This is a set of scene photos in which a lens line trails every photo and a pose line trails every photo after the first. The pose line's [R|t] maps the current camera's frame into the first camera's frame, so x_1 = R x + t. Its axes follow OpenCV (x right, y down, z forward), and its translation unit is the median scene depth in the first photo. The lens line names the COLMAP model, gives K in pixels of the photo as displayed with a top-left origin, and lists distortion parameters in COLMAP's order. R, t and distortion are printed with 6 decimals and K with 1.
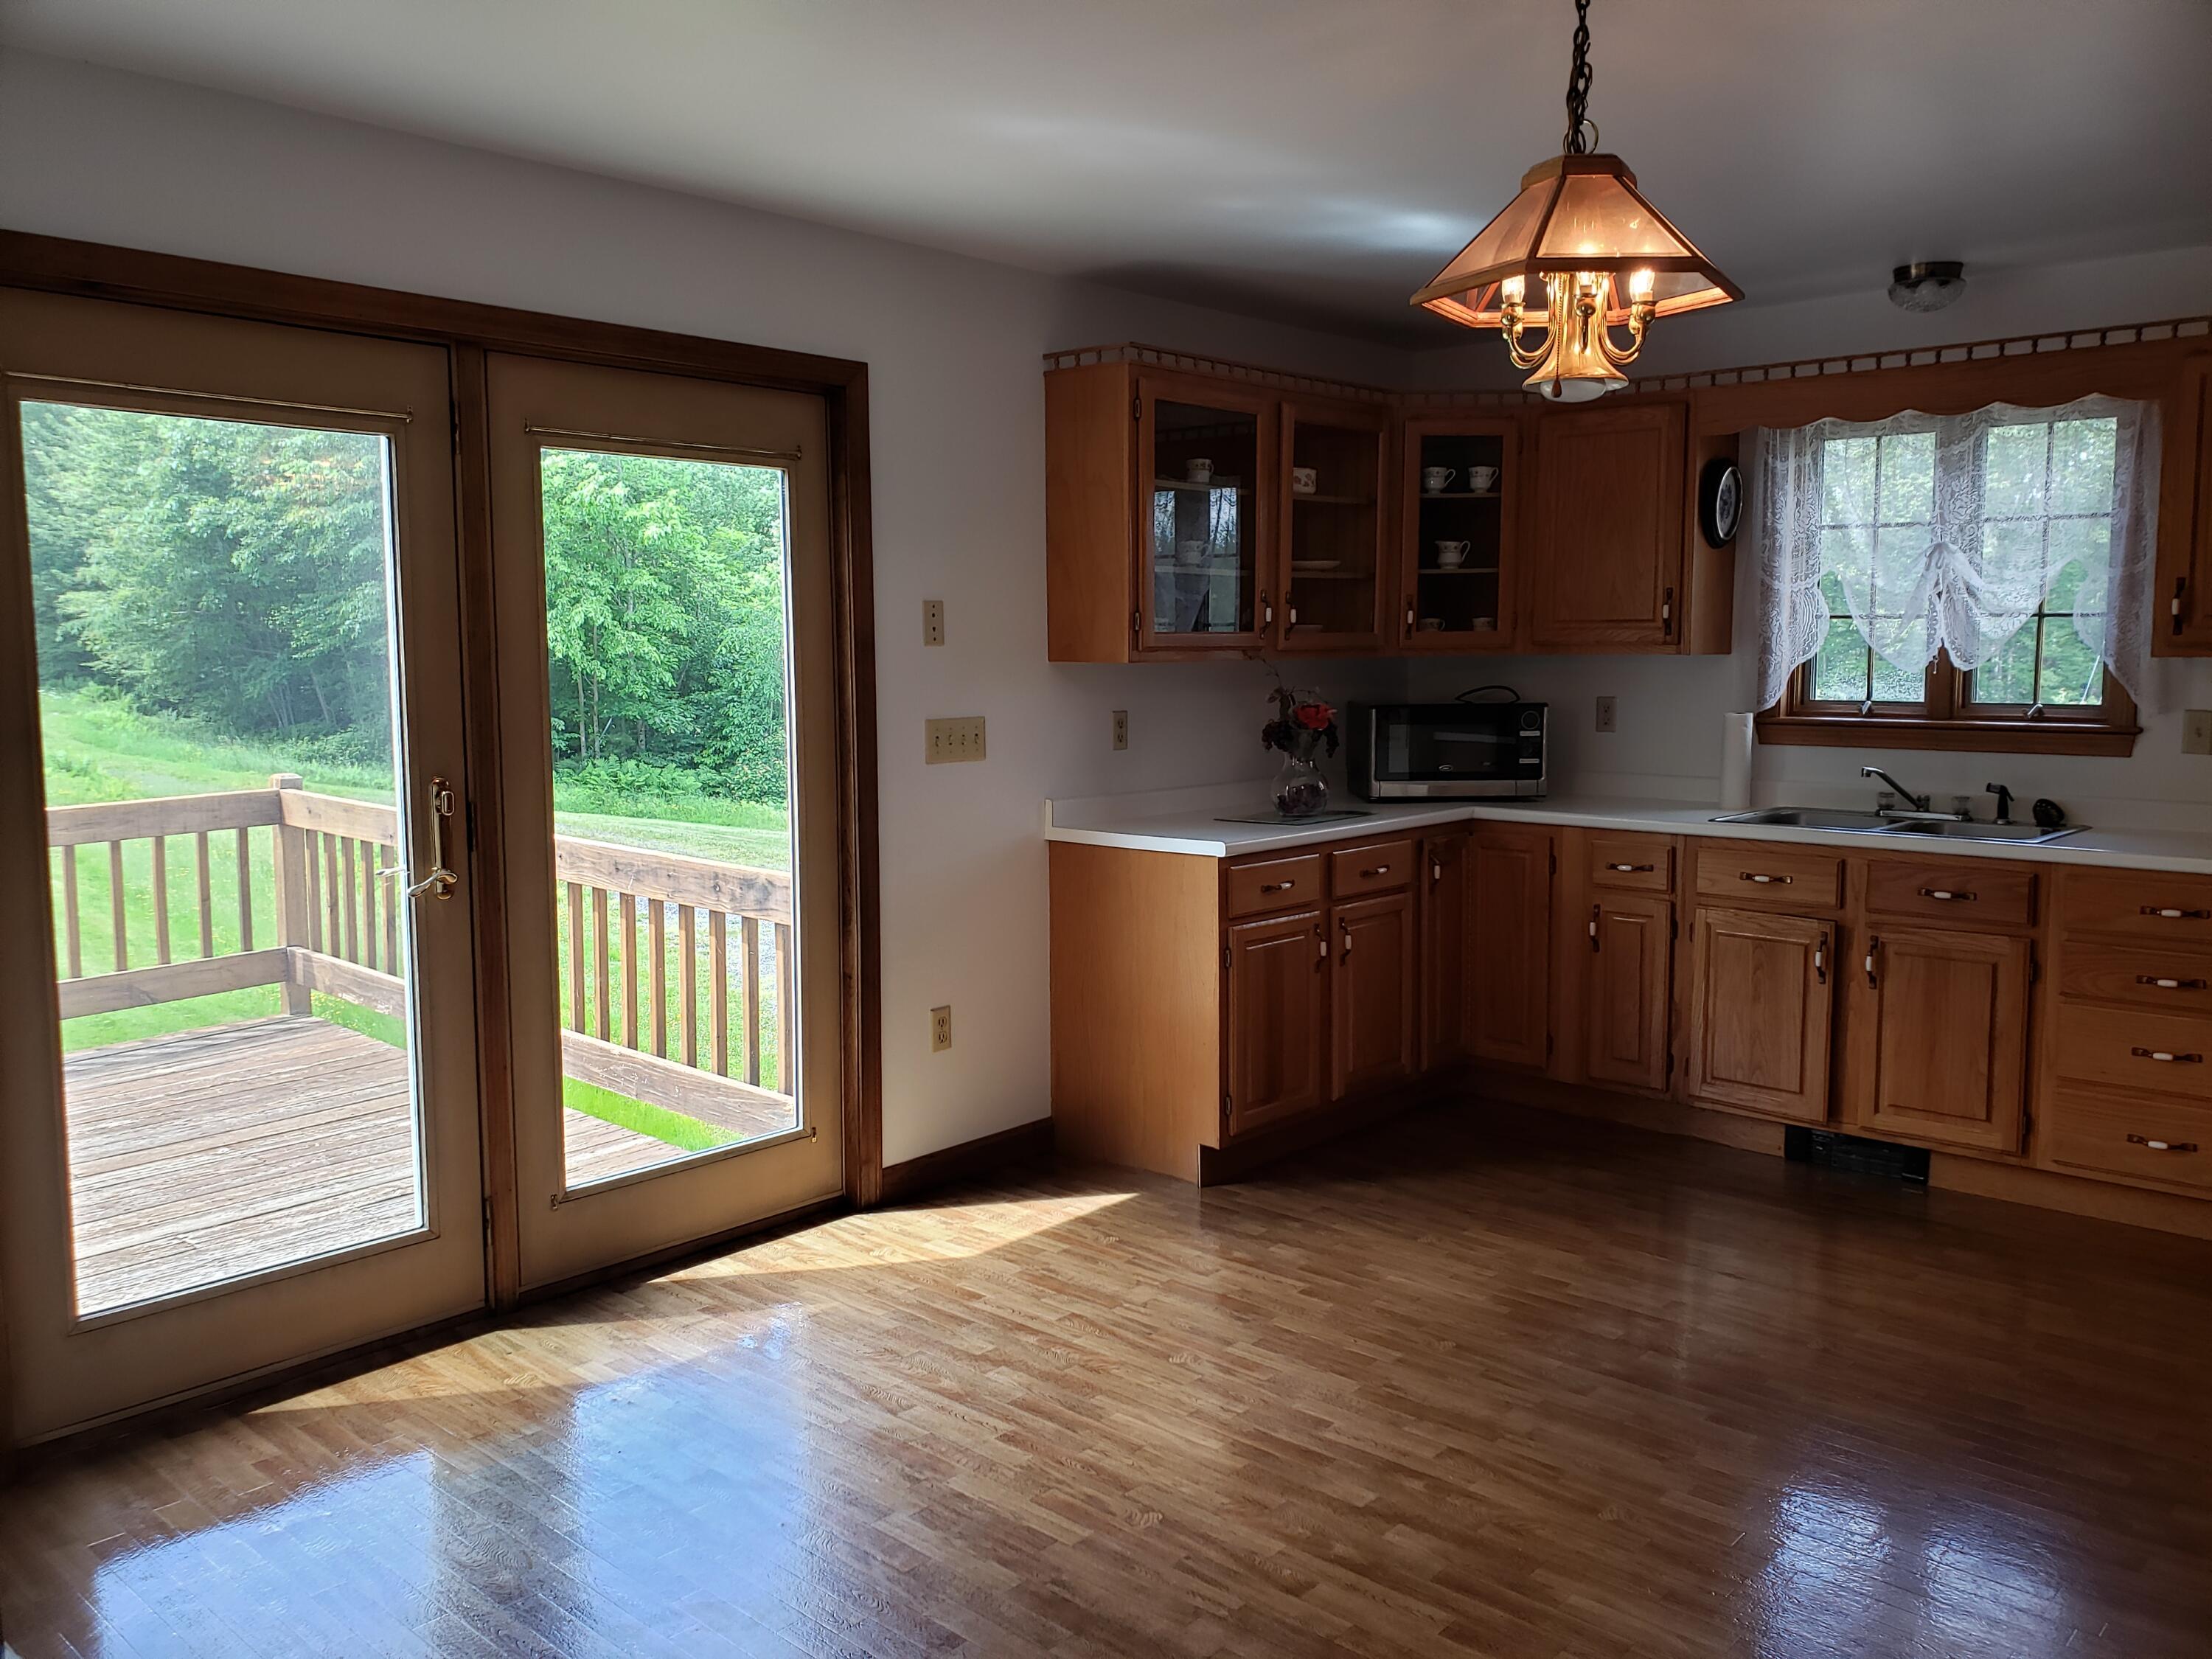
lens RADIAL K [[1697.0, 0, 1094.6], [0, 1697.0, 824.0], [0, 0, 1]] dist [0.008517, -0.001557]
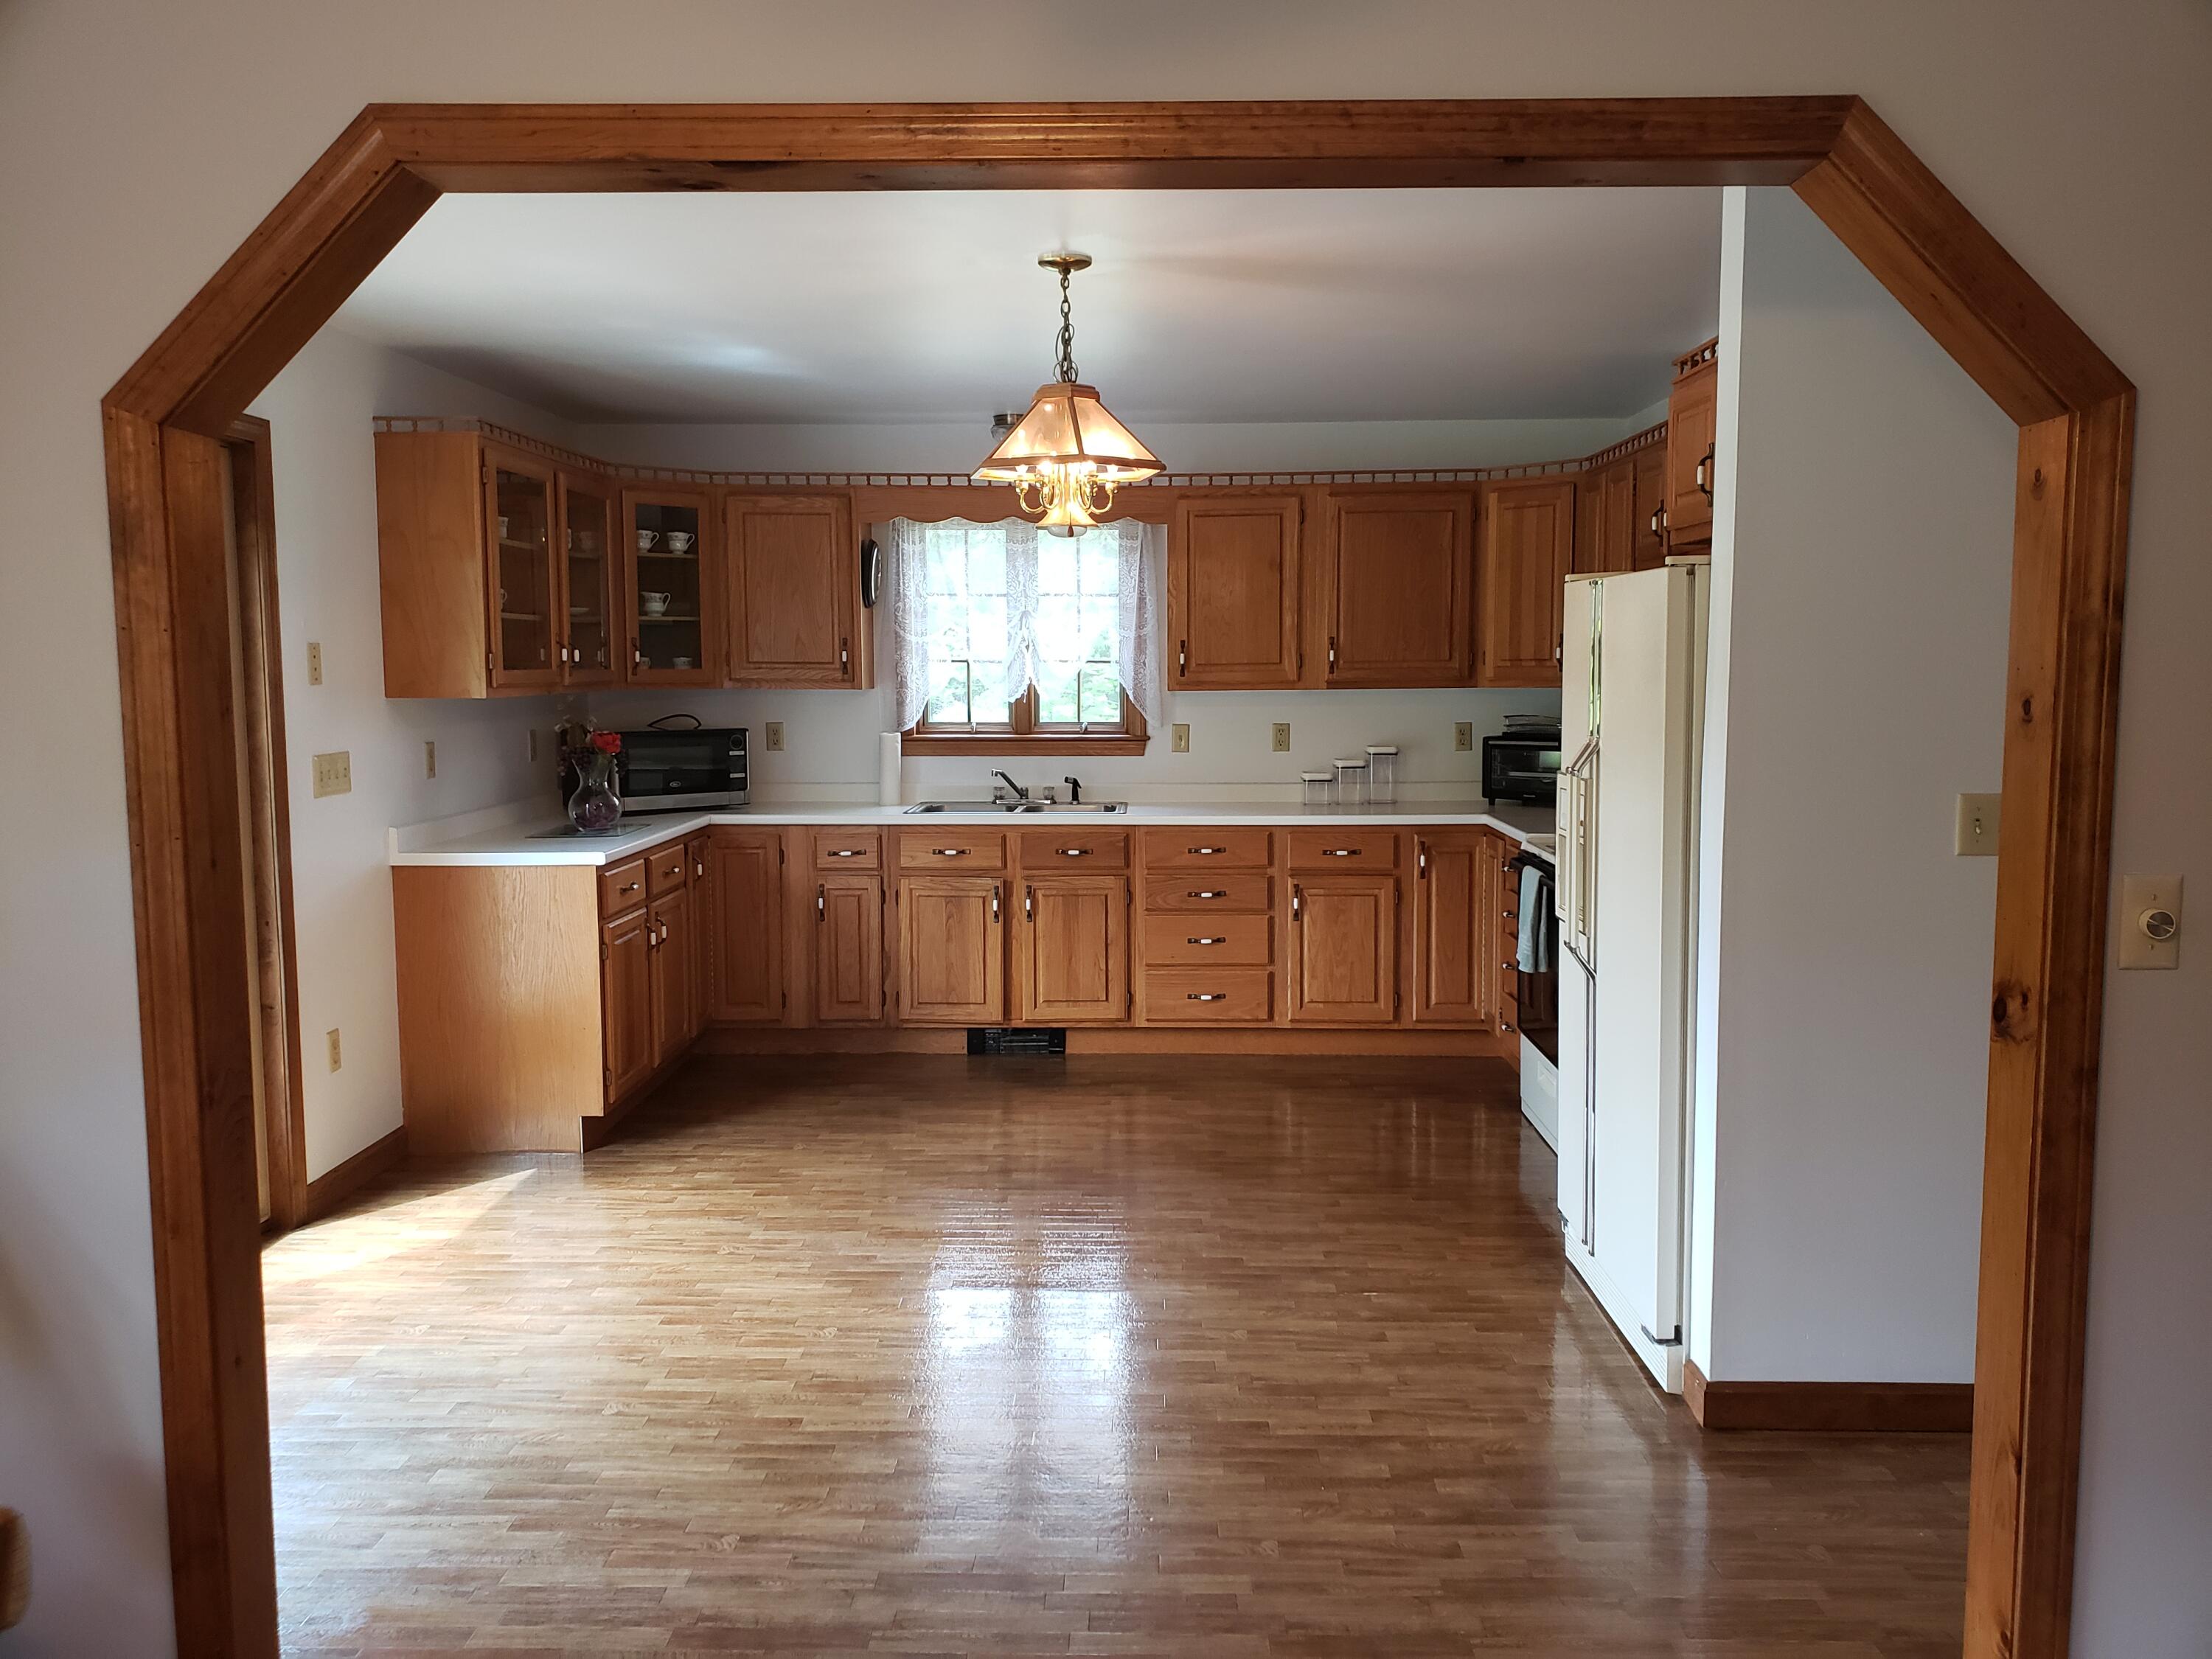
lens RADIAL K [[1663.8, 0, 1106.0], [0, 1663.8, 829.5], [0, 0, 1]] dist [0.220708, -0.550929]
pose [[0.759747, -0.063324, 0.647128, -0.395715], [0.068521, 0.997502, 0.017165, -0.001045], [-0.646598, 0.031301, 0.762188, -0.117397]]
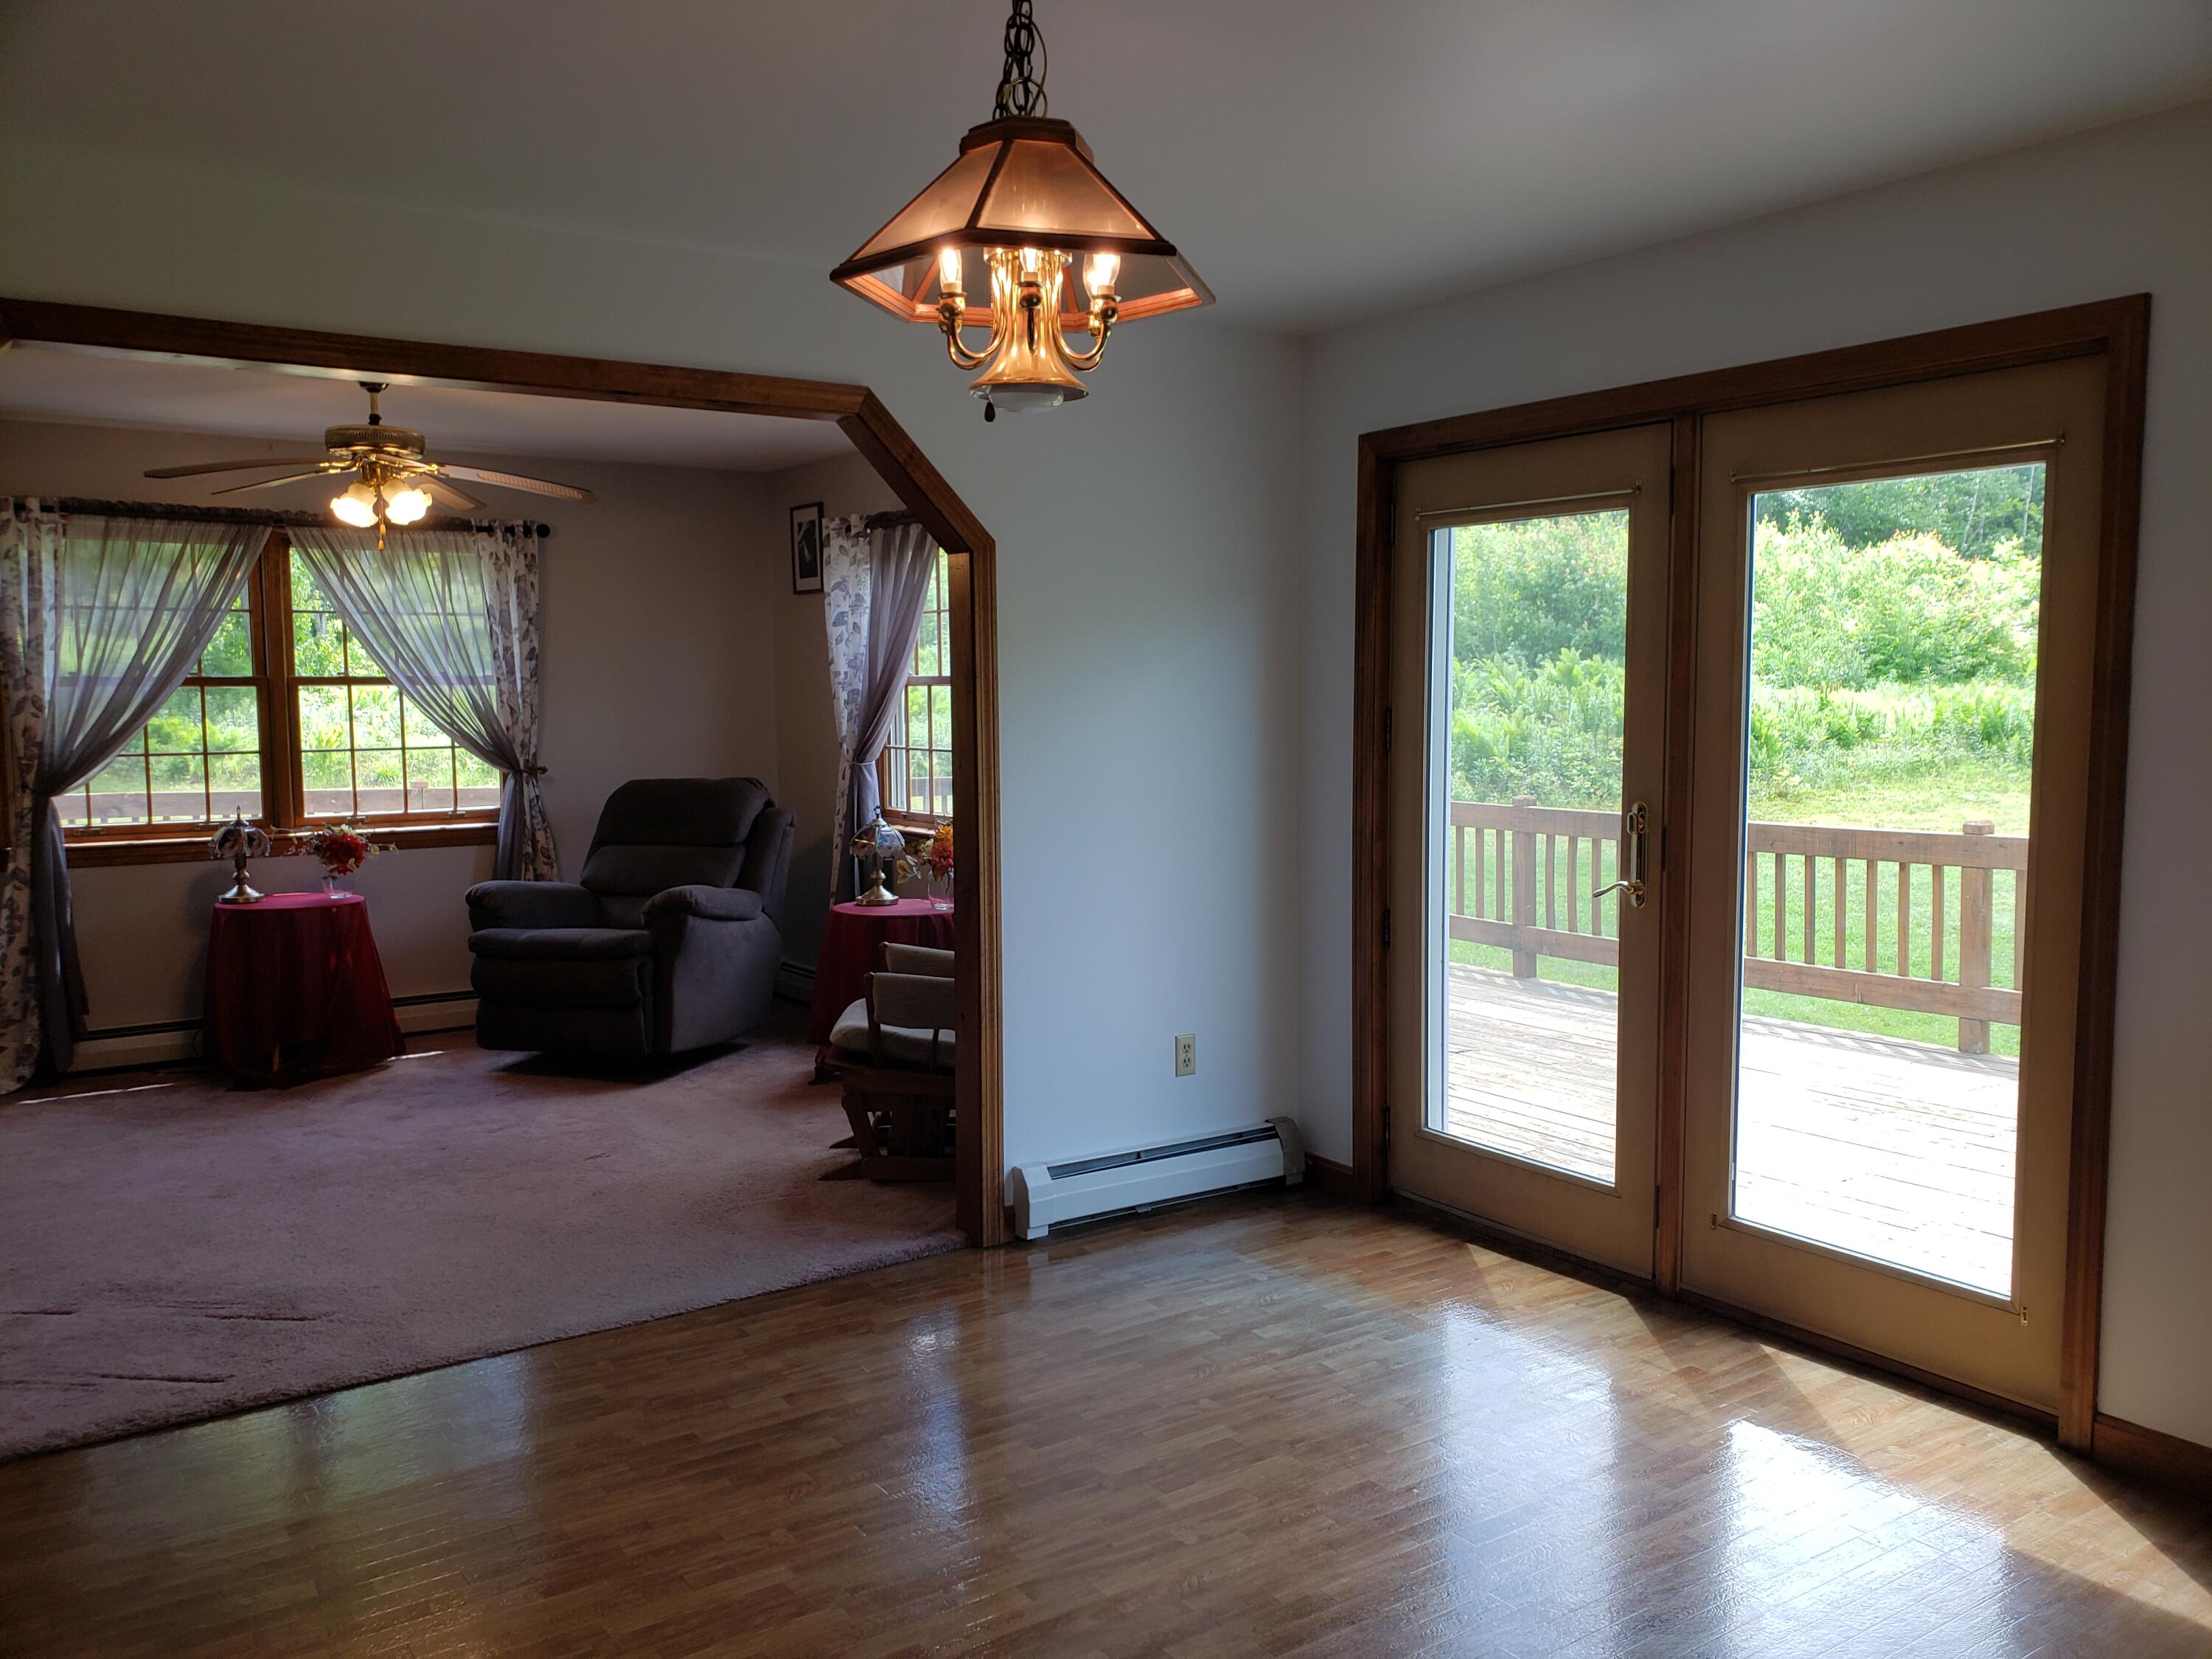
lens RADIAL K [[1697.0, 0, 1094.6], [0, 1697.0, 824.0], [0, 0, 1]] dist [0.008517, -0.001557]
pose [[-0.227944, 0.082868, -0.970141, 0.620599], [-0.094563, 0.989777, 0.106763, -0.076221], [0.969071, 0.116075, -0.217778, 0.684960]]
